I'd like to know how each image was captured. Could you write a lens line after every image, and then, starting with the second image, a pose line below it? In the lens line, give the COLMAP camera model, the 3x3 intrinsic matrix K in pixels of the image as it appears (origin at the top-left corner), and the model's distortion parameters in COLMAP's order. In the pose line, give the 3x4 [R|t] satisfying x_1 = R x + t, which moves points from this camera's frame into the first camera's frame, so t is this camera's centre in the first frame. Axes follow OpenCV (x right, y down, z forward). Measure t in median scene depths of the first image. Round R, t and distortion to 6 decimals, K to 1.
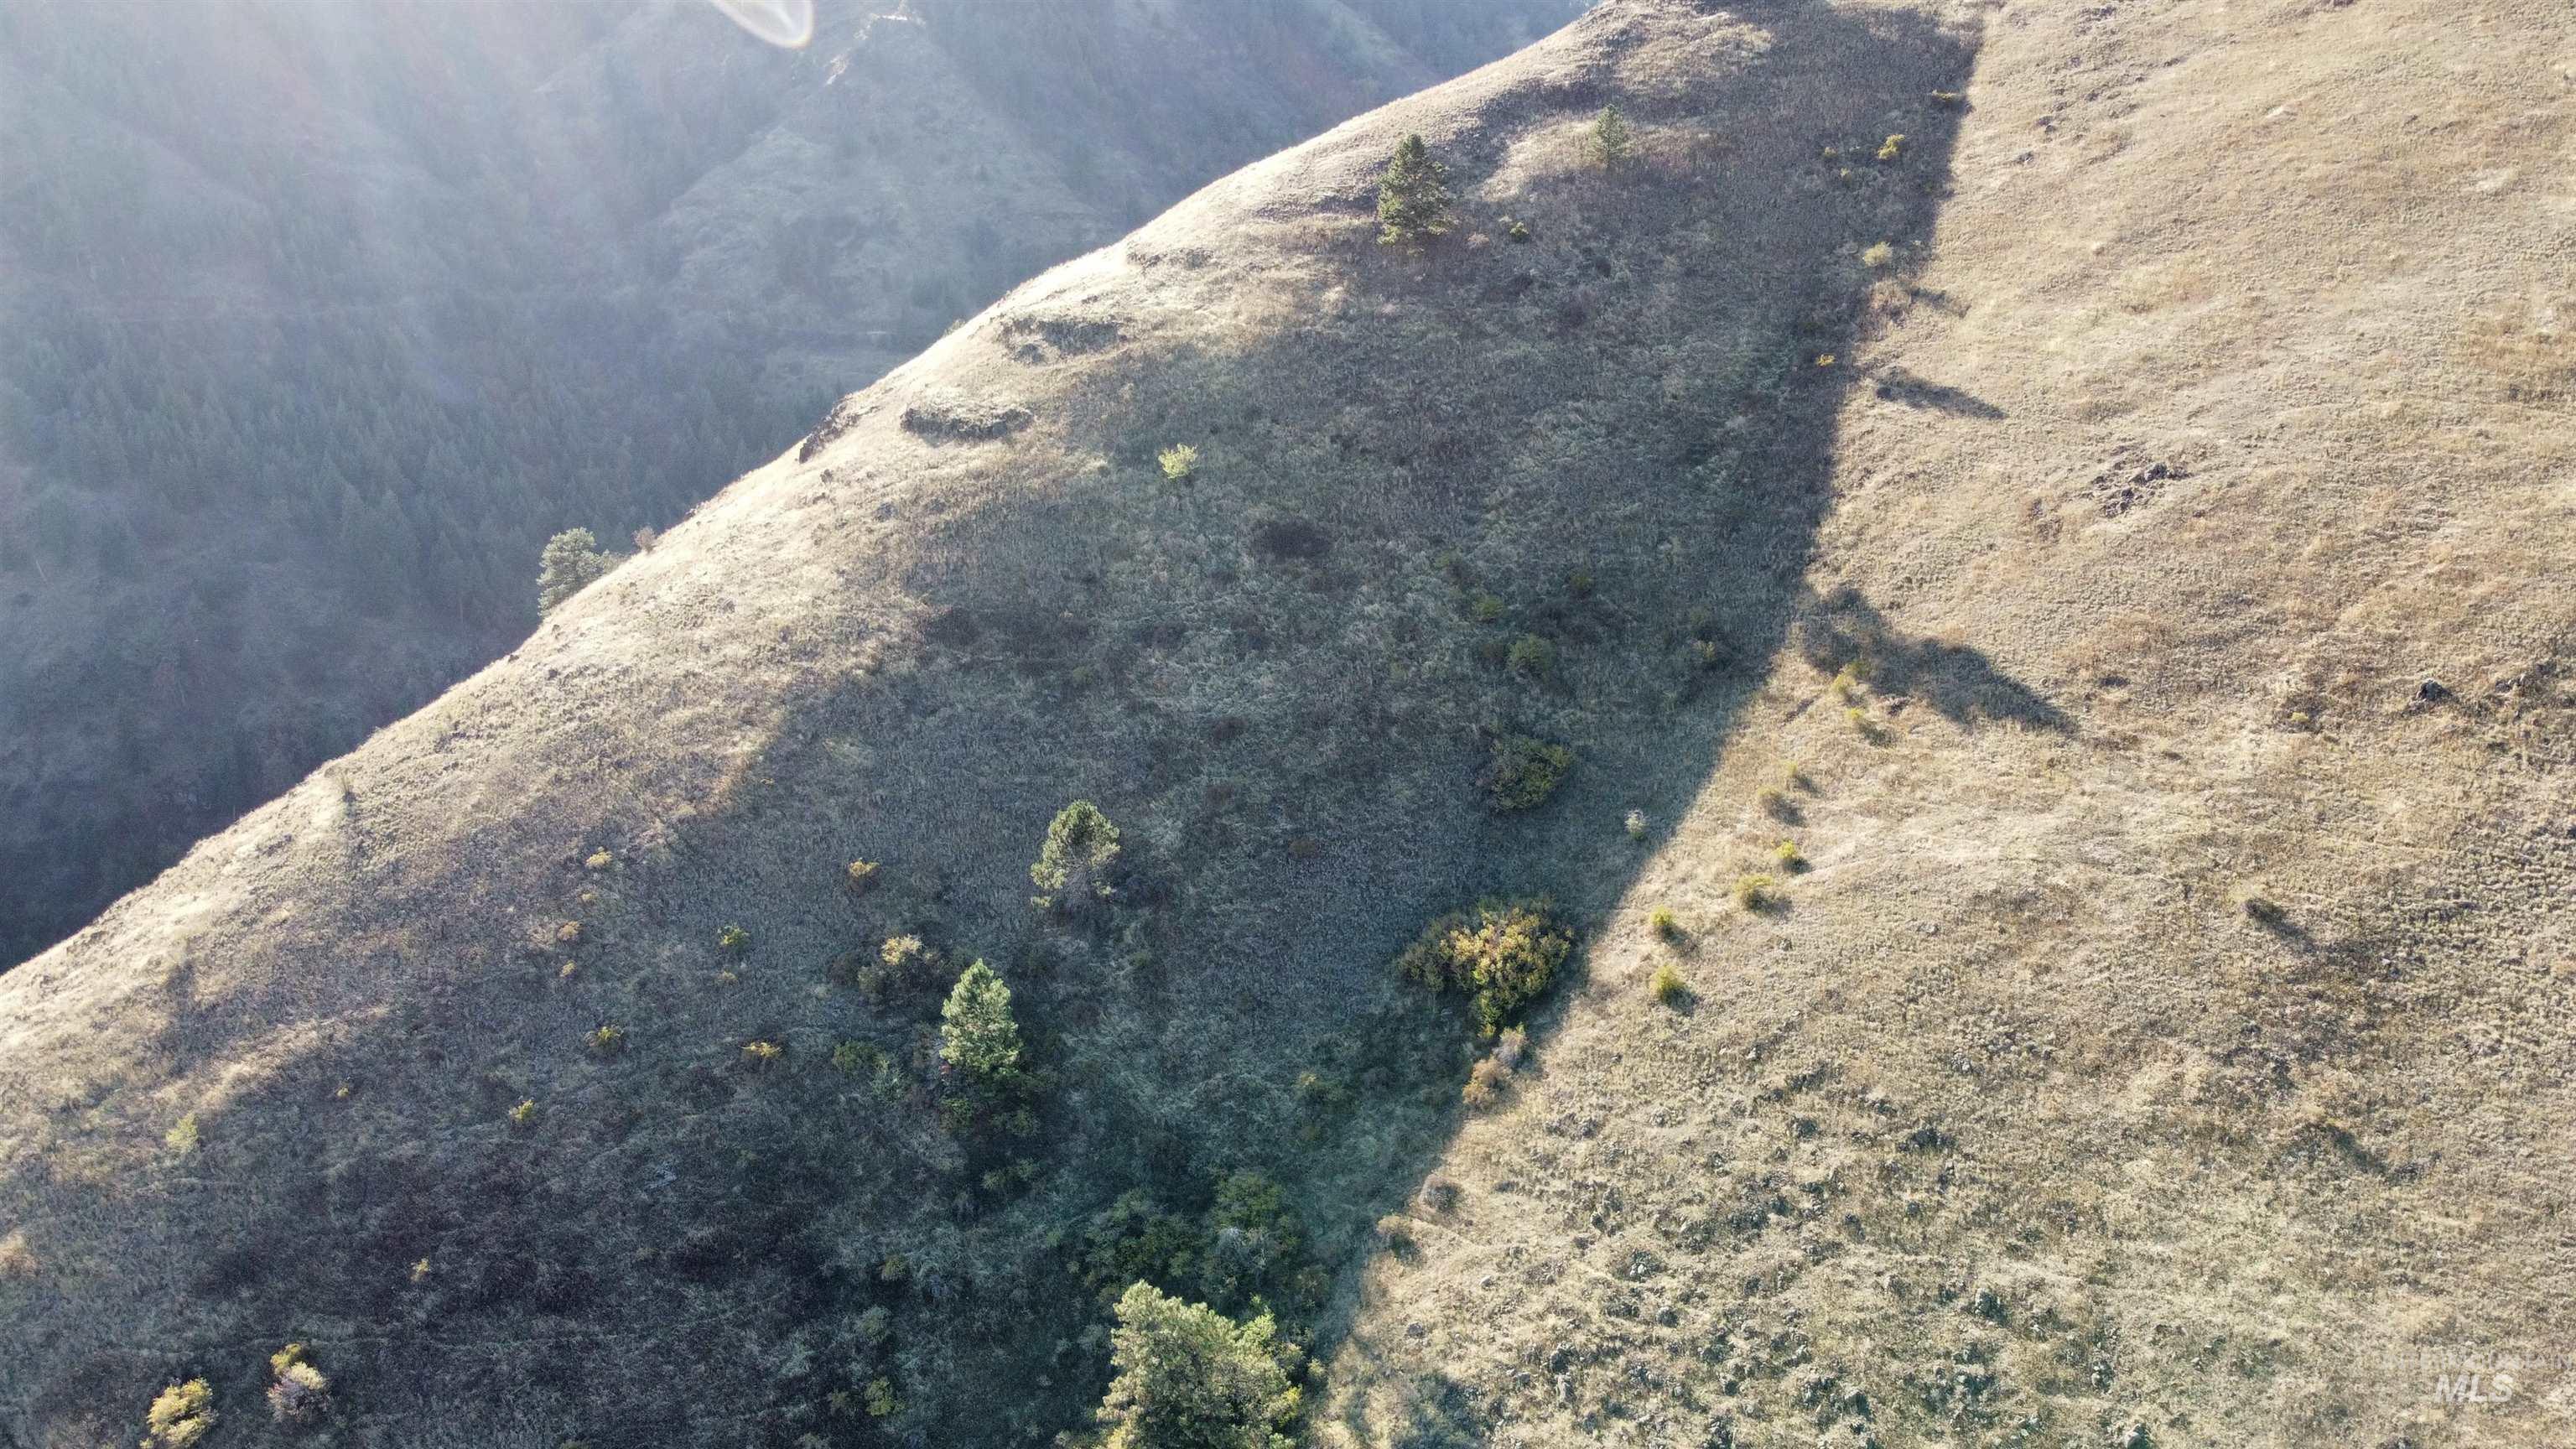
lens RADIAL K [[1964.9, 0, 1282.2], [0, 1964.9, 753.4], [0, 0, 1]] dist [-0.011324, 0.006267]
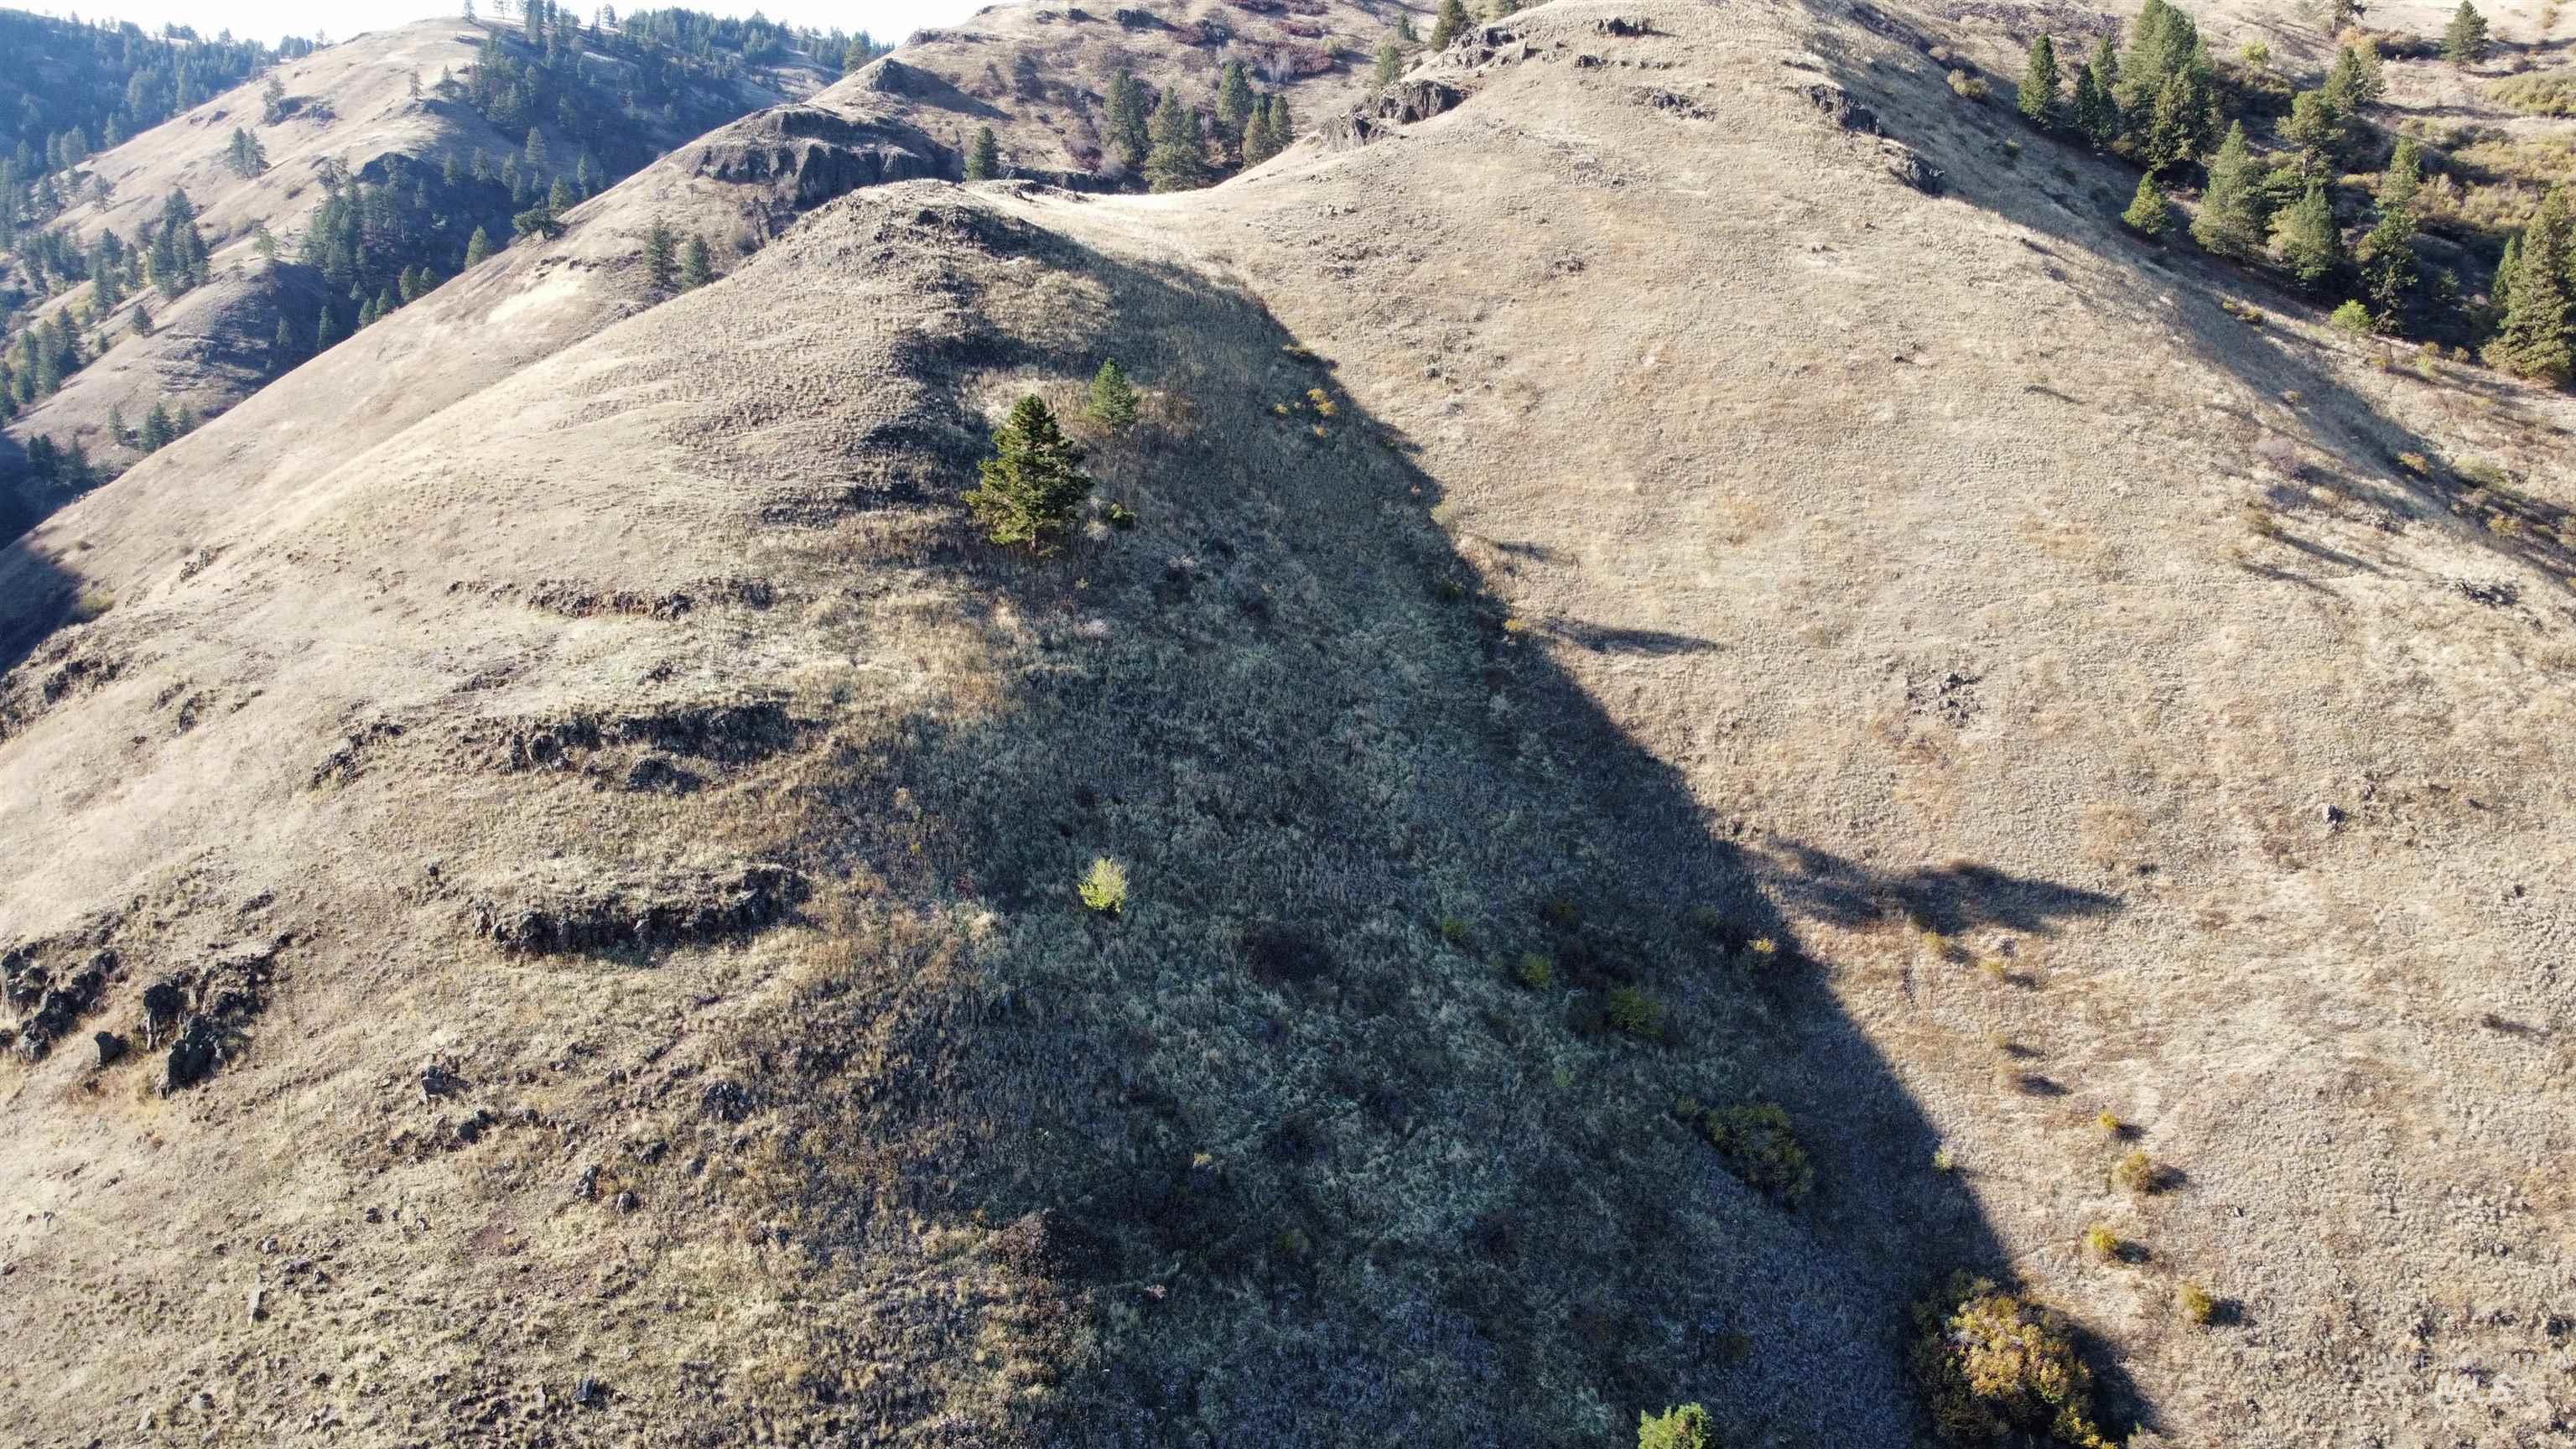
lens RADIAL K [[1938.5, 0, 1286.9], [0, 1938.5, 747.1], [0, 0, 1]] dist [0.015114, -0.010010]
pose [[0.571262, -0.163359, 0.804347, -0.662747], [0.267989, 0.963407, 0.005332, -0.225012], [-0.775784, 0.212510, 0.594136, 0.698204]]
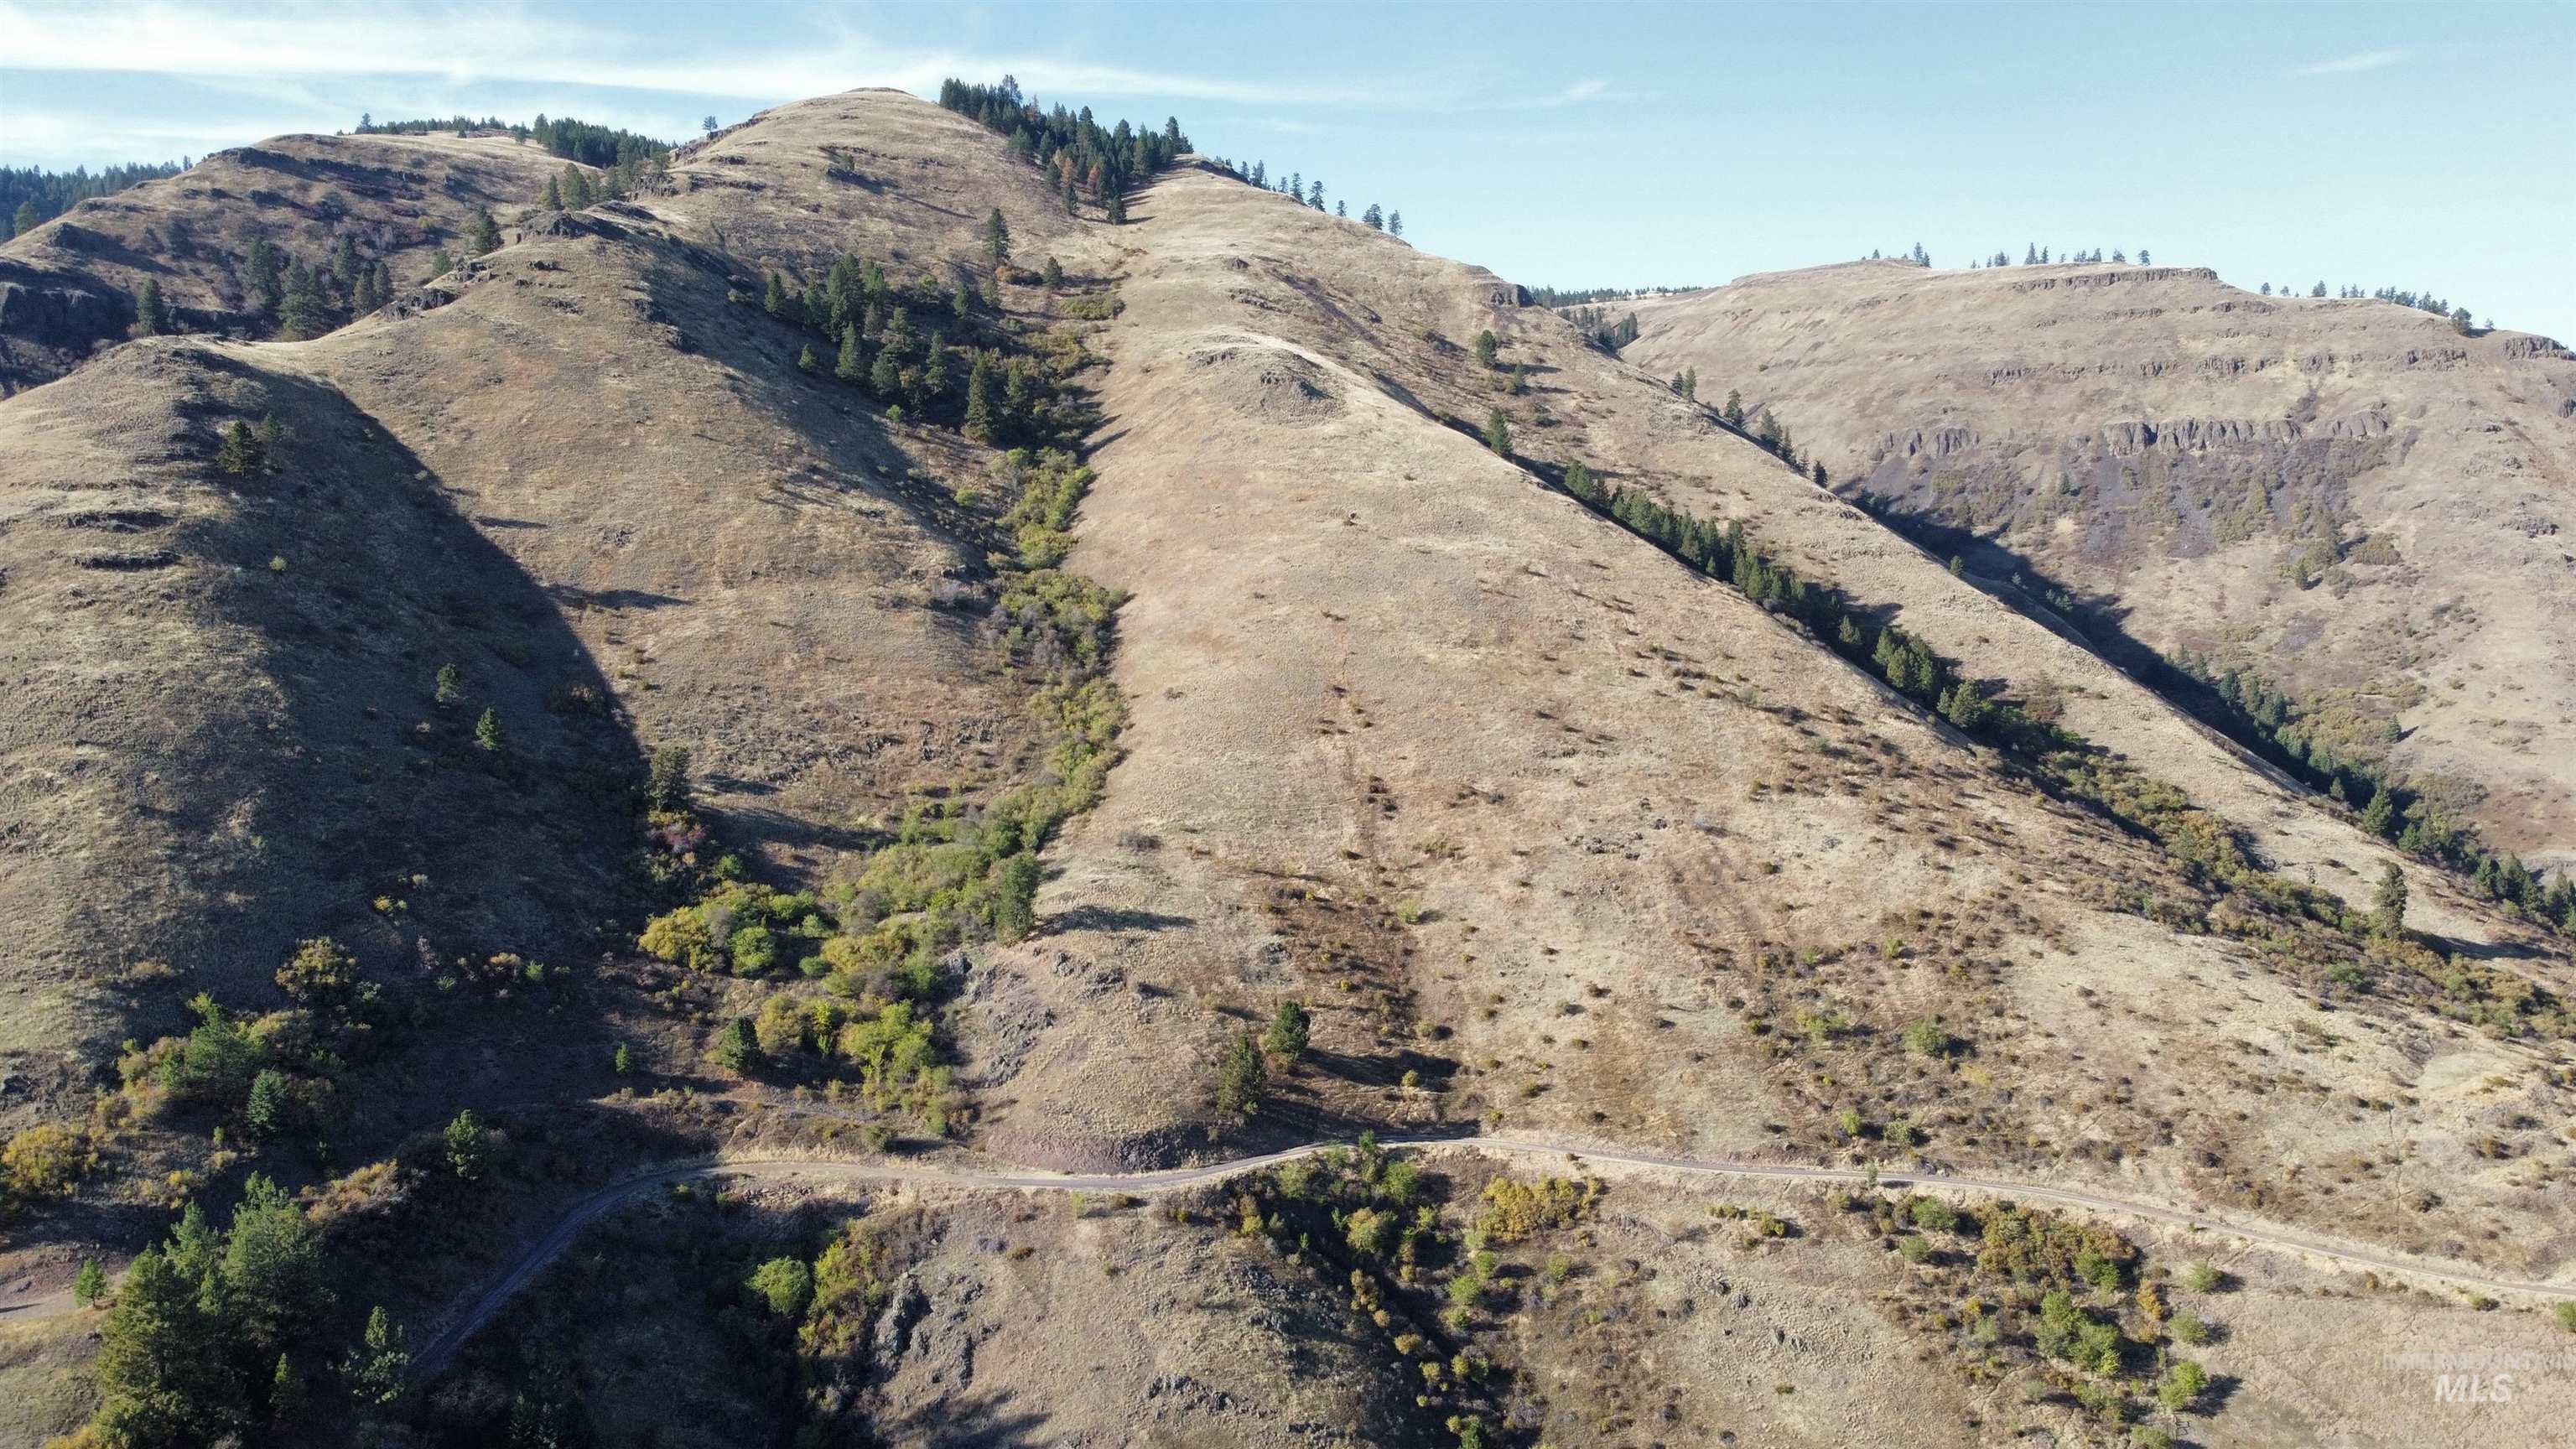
lens RADIAL K [[2012.9, 0, 1330.5], [0, 2012.9, 726.7], [0, 0, 1]] dist [-0.012661, -0.006989]
pose [[0.199712, -0.117938, 0.972731, -2.443251], [0.316250, 0.947361, 0.049933, 0.338486], [-0.927416, 0.297654, 0.226497, -0.617644]]
